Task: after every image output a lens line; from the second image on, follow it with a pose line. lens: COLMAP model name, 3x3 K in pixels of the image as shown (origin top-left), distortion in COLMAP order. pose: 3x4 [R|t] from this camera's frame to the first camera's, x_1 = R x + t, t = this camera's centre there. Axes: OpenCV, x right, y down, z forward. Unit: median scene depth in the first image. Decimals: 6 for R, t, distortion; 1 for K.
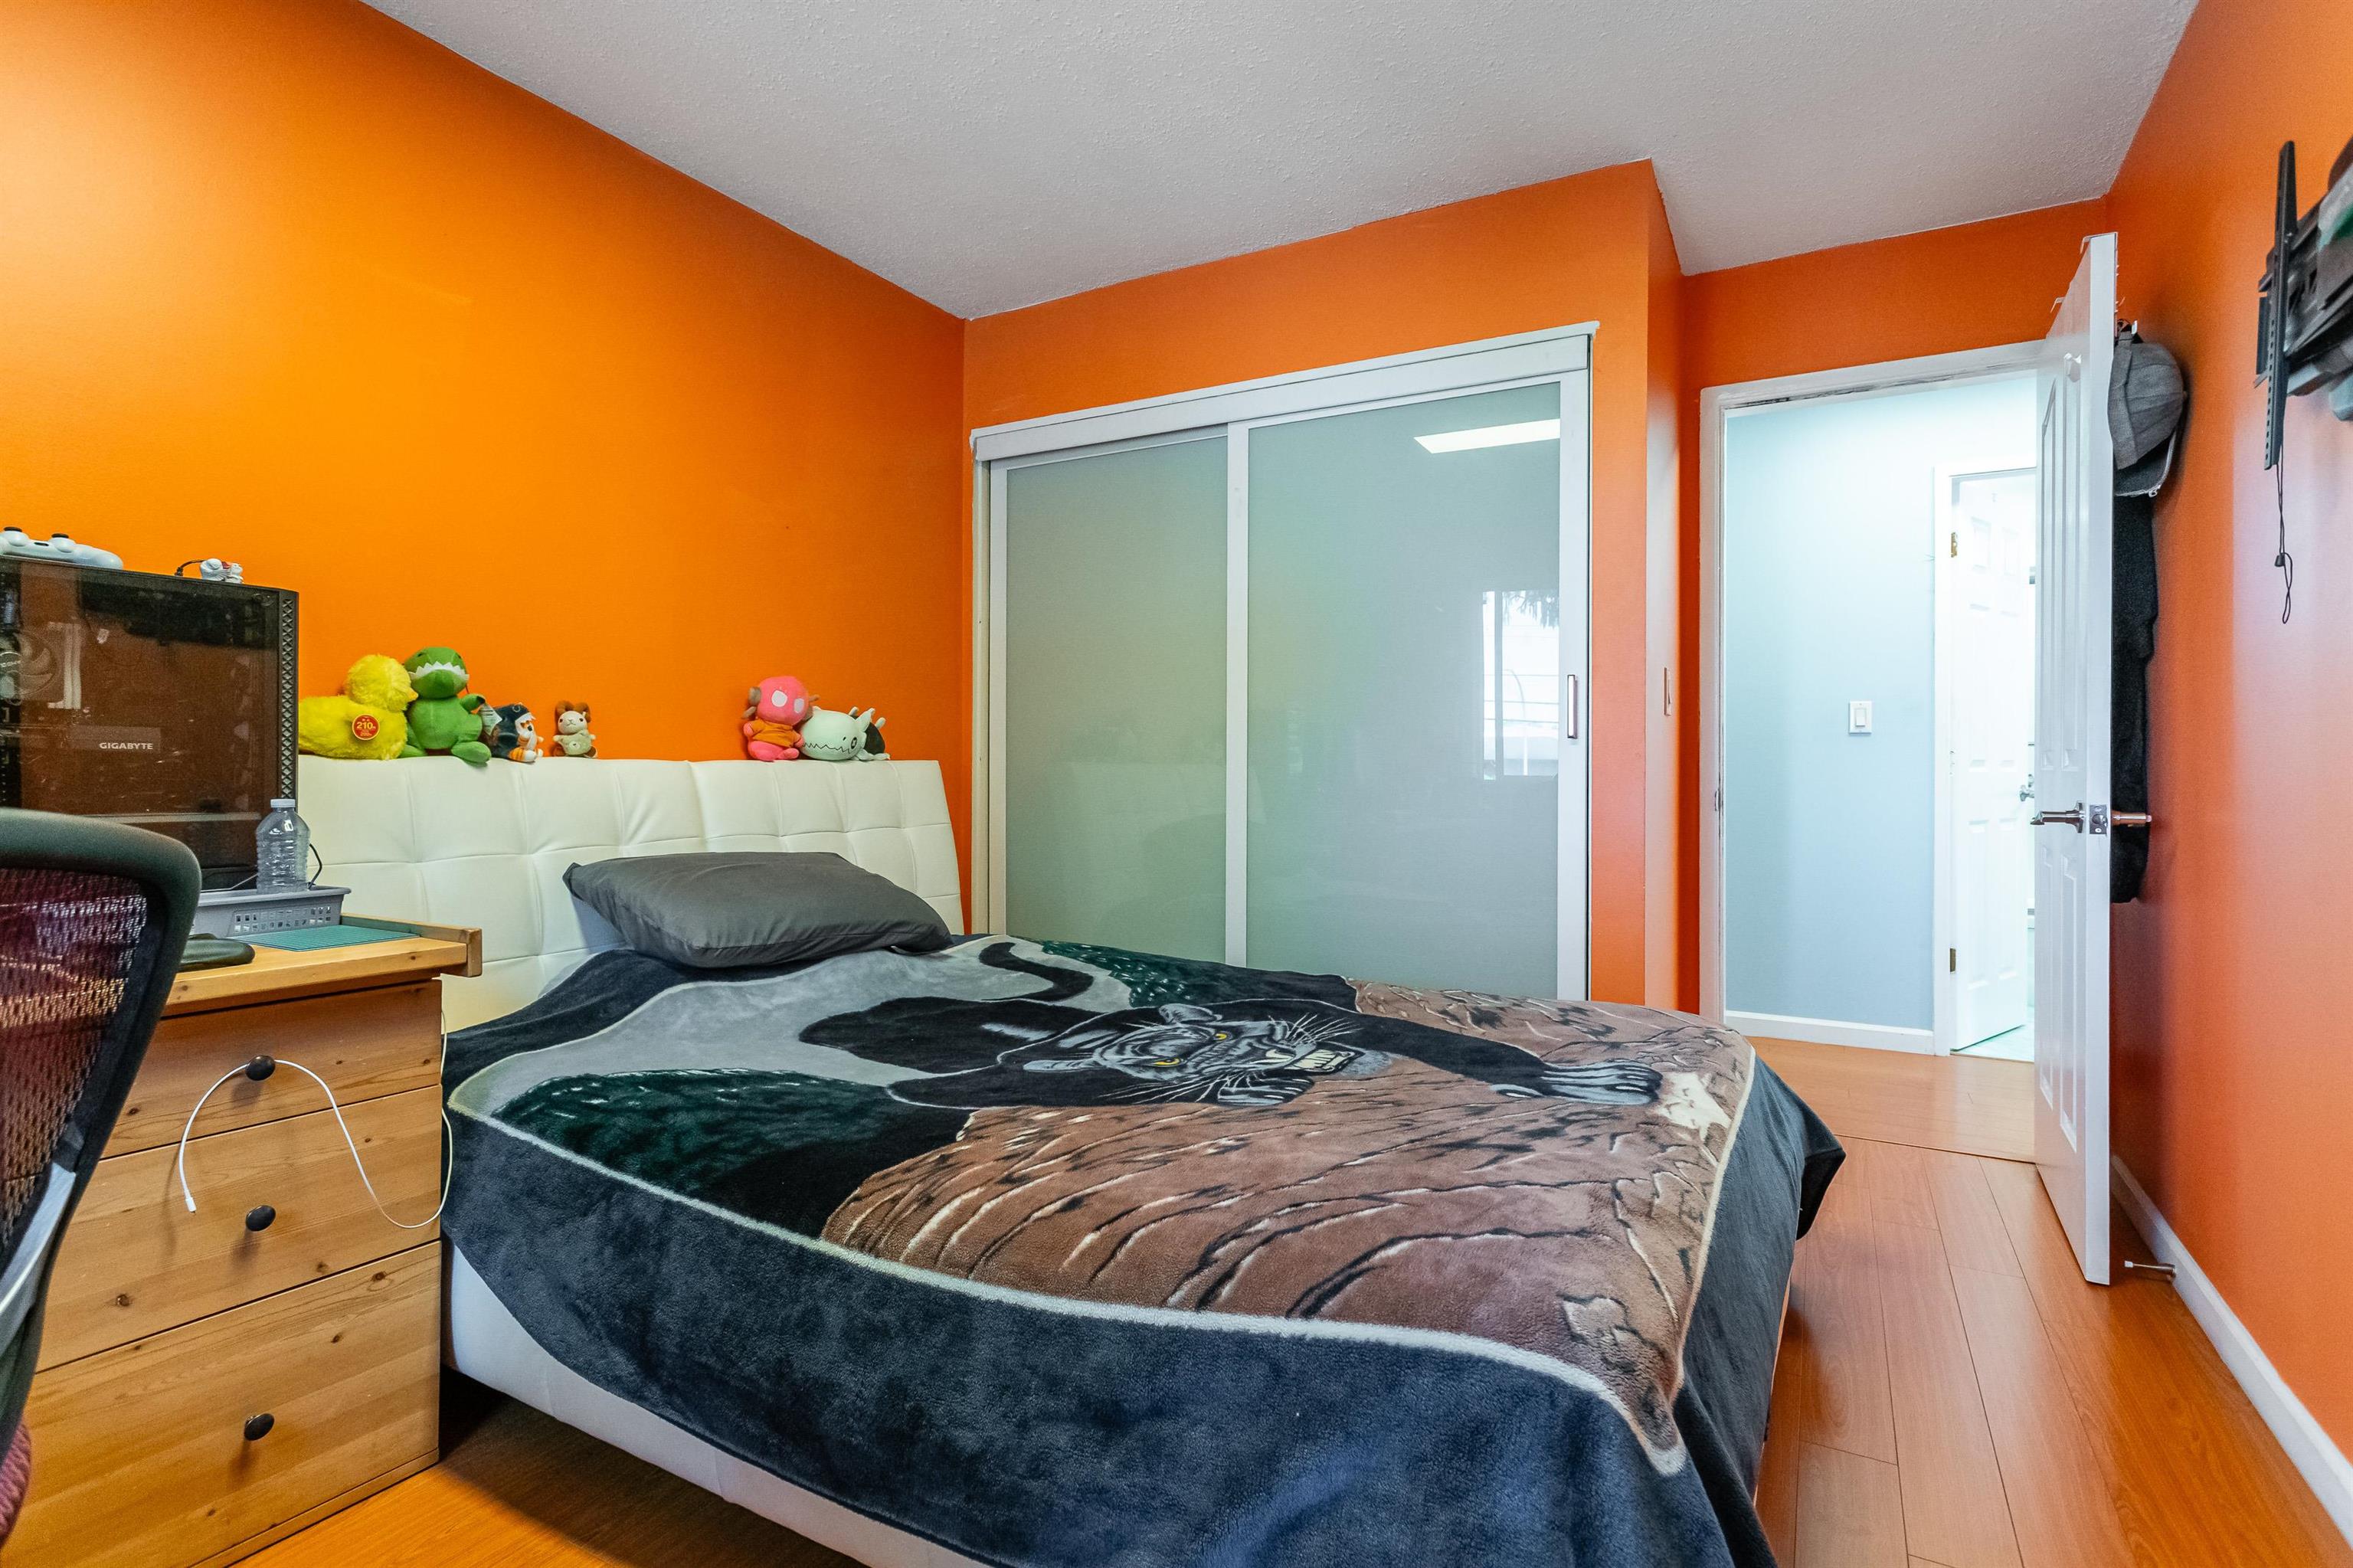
lens RADIAL K [[1161.4, 0, 1170.6], [0, 1161.4, 771.0], [0, 0, 1]] dist [-0.002406, 0.002441]
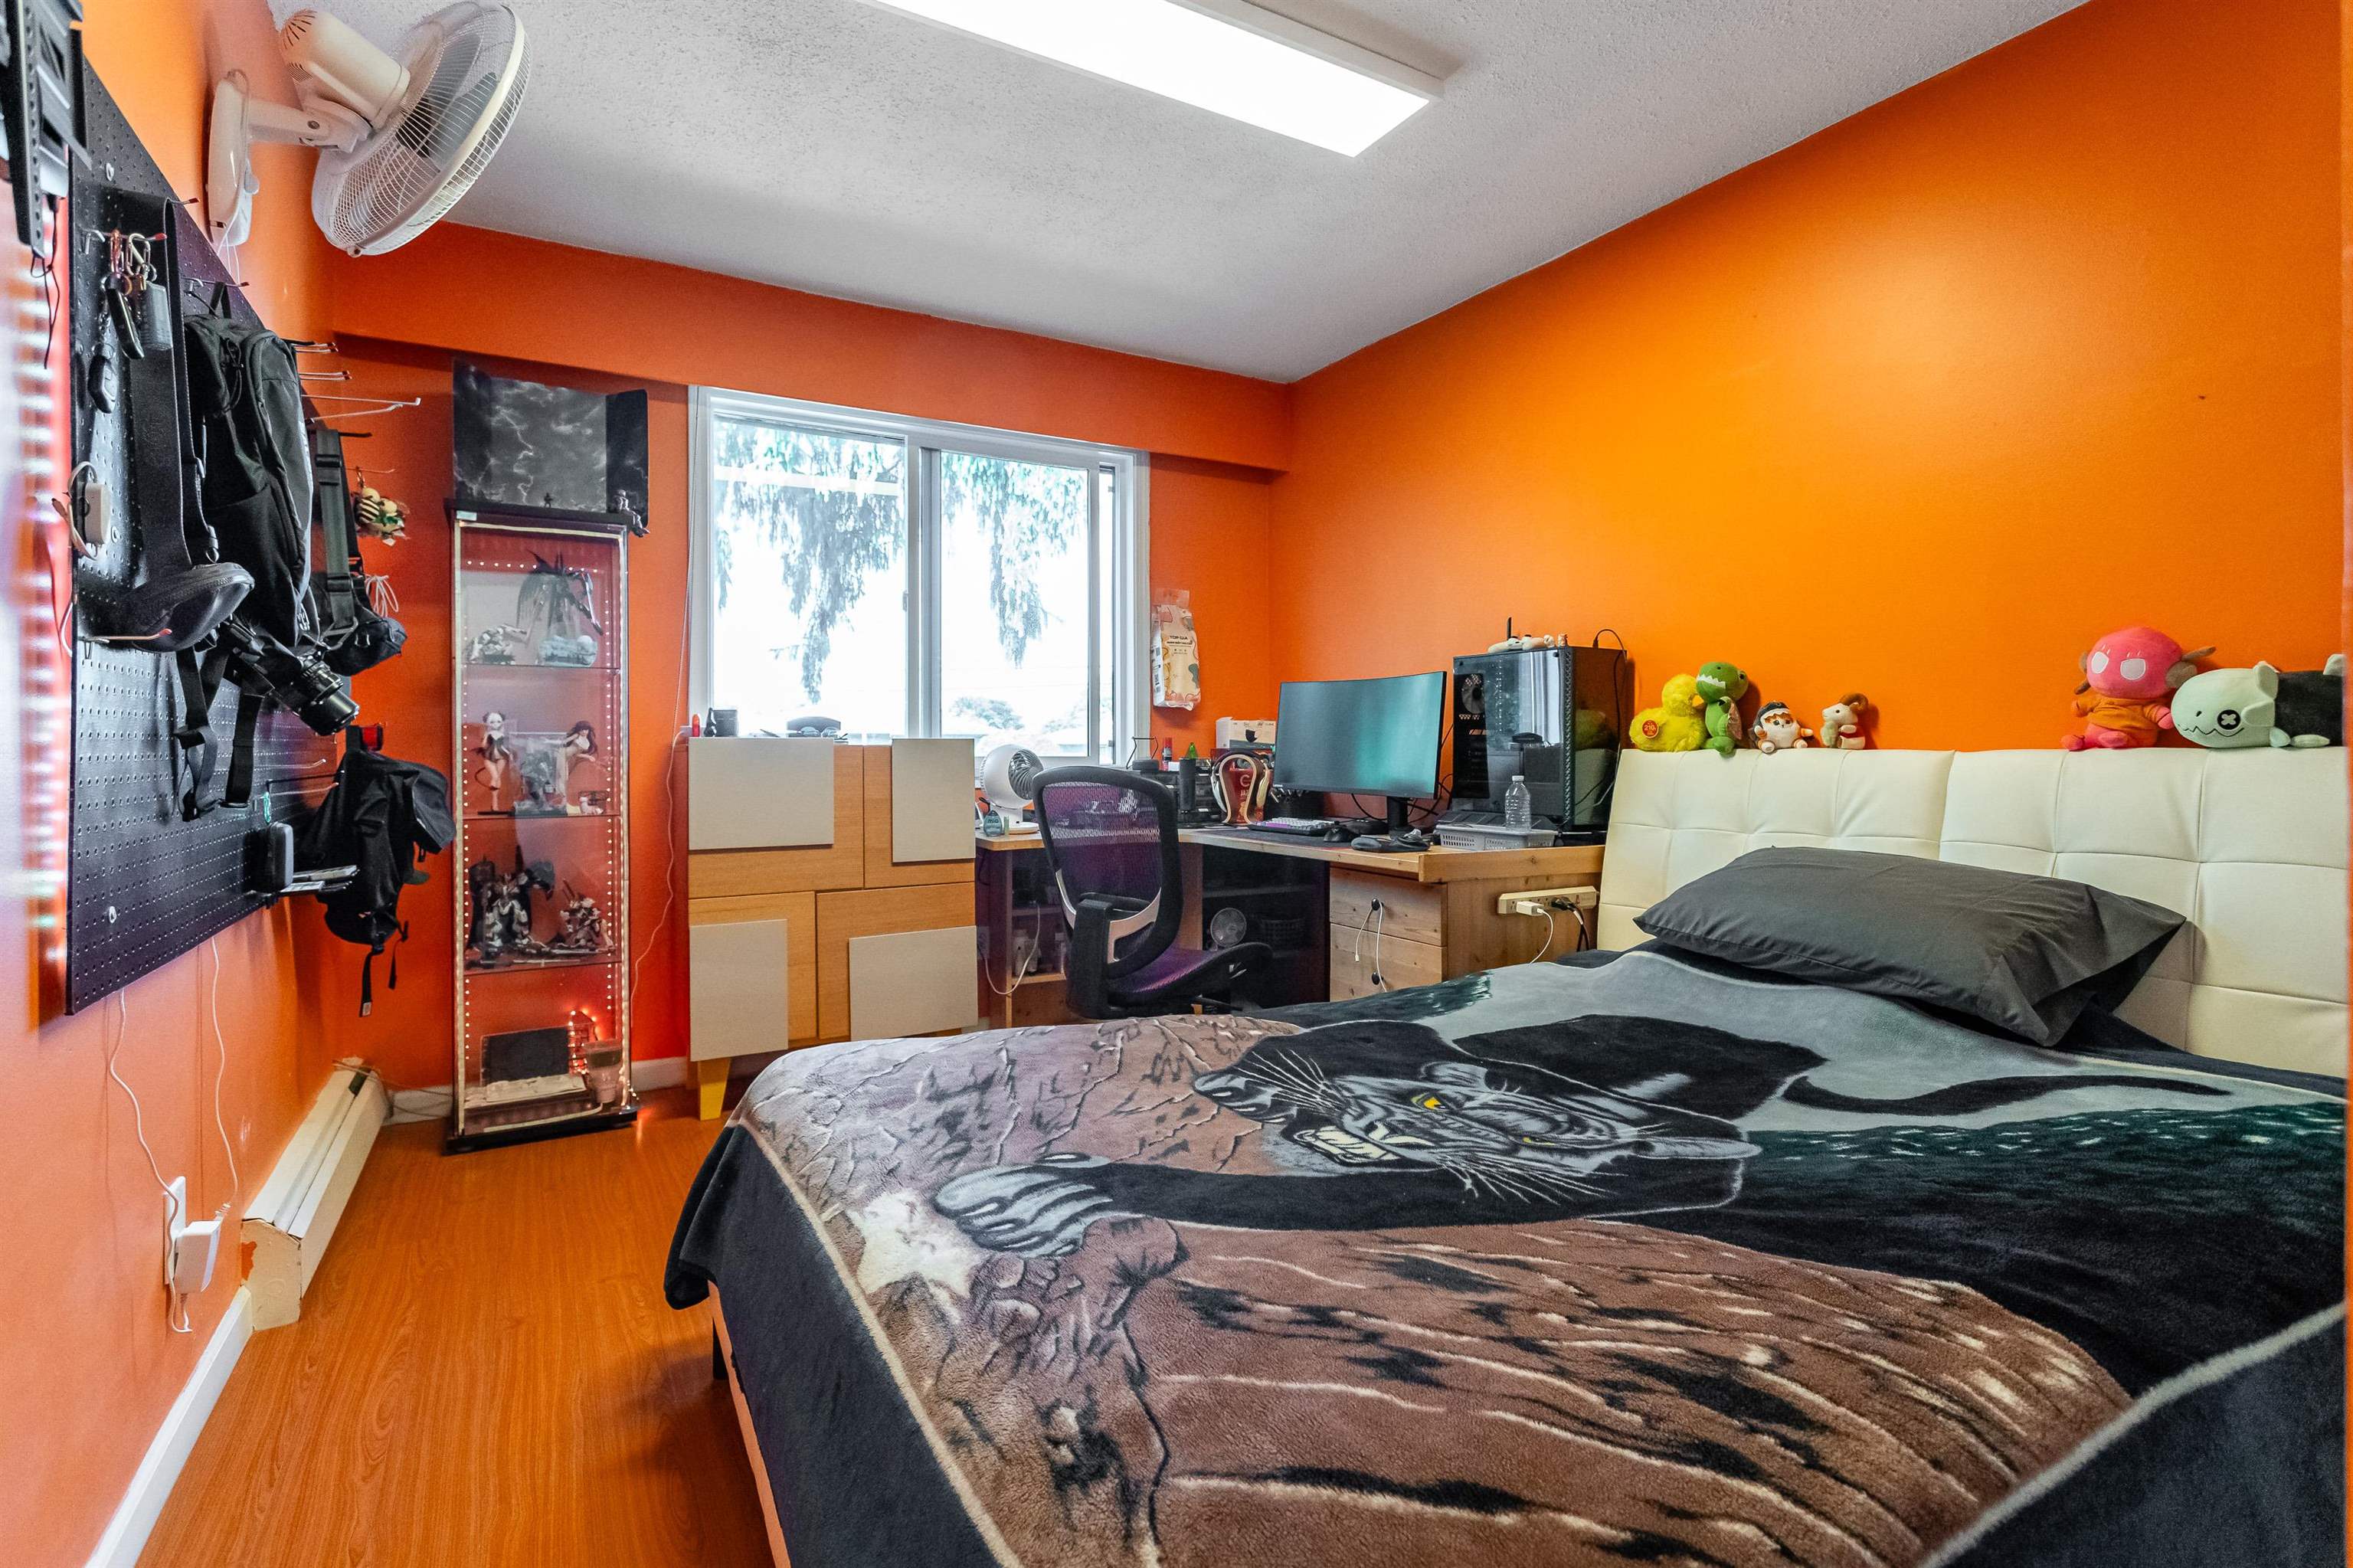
lens RADIAL K [[1161.4, 0, 1178.7], [0, 1161.4, 782.5], [0, 0, 1]] dist [-0.002406, 0.002441]
pose [[-0.511405, 0.018098, -0.859149, 0.813887], [-0.007776, 0.999640, 0.025686, -0.003582], [0.859305, 0.019817, -0.511080, 1.267436]]
